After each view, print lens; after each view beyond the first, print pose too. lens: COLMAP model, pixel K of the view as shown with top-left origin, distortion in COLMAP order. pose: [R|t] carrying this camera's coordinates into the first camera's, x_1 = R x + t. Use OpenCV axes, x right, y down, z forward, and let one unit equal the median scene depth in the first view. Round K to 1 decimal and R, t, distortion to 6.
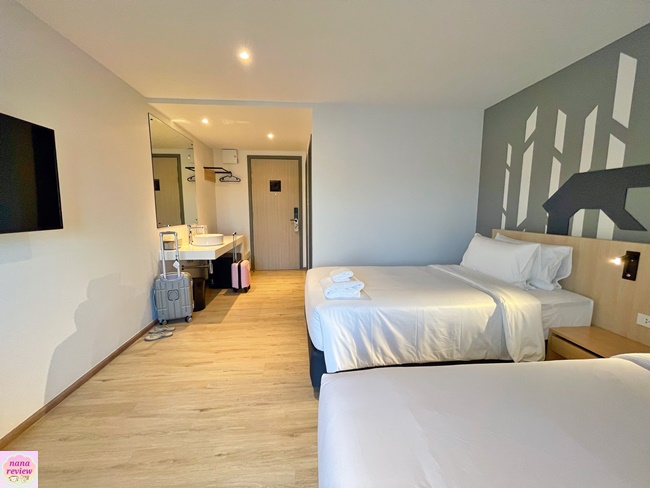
lens RADIAL K [[263.7, 0, 322.3], [0, 263.7, 243.9], [0, 0, 1]] dist [-0.003407, -0.000307]
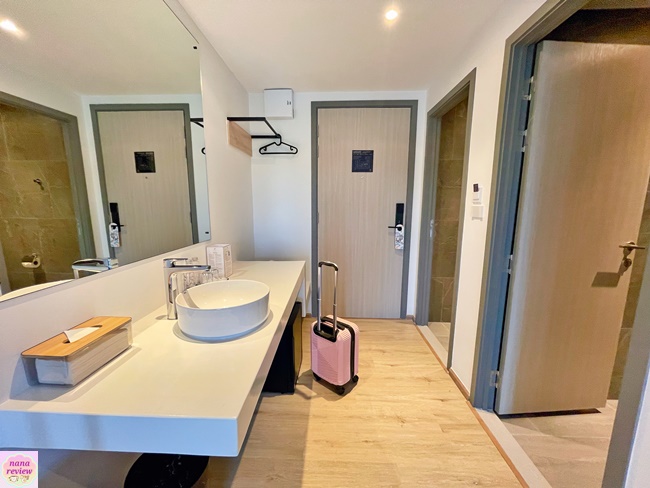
lens RADIAL K [[263.7, 0, 322.3], [0, 263.7, 243.9], [0, 0, 1]] dist [-0.003407, -0.000307]
pose [[0.991552, 0.020431, -0.128094, -0.400873], [-0.017501, 0.999560, 0.023960, -0.147563], [0.128527, -0.021516, 0.991473, 1.016544]]
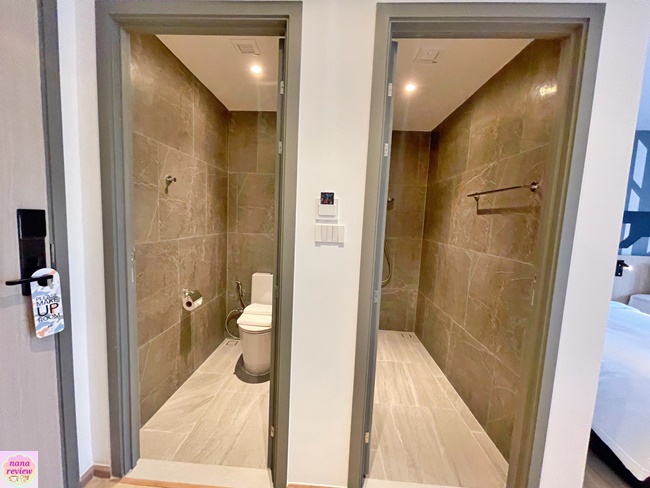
lens RADIAL K [[263.7, 0, 322.3], [0, 263.7, 243.9], [0, 0, 1]] dist [-0.003407, -0.000307]
pose [[0.140600, -0.090074, 0.985961, -0.551103], [0.083693, 0.993370, 0.078816, -0.242567], [-0.986523, 0.071437, 0.147206, 1.697336]]
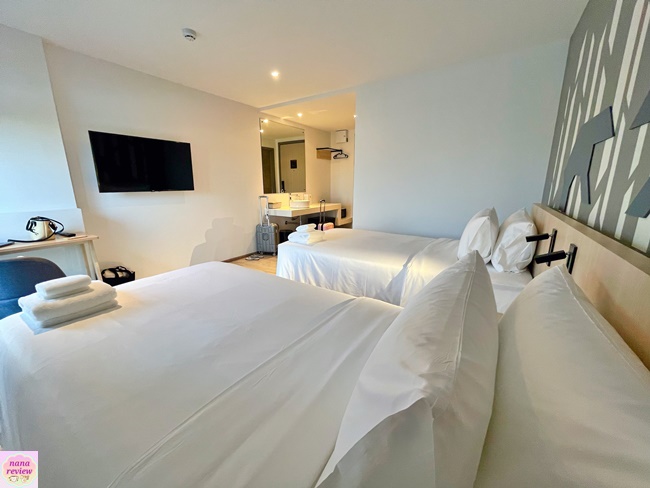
lens RADIAL K [[267.0, 0, 323.0], [0, 267.0, 246.5], [0, 0, 1]] dist [0.000122, -0.000059]
pose [[0.778578, 0.142254, -0.611212, 0.817996], [-0.078986, 0.988437, 0.129434, 0.019943], [0.622557, -0.052497, 0.780811, -0.044769]]
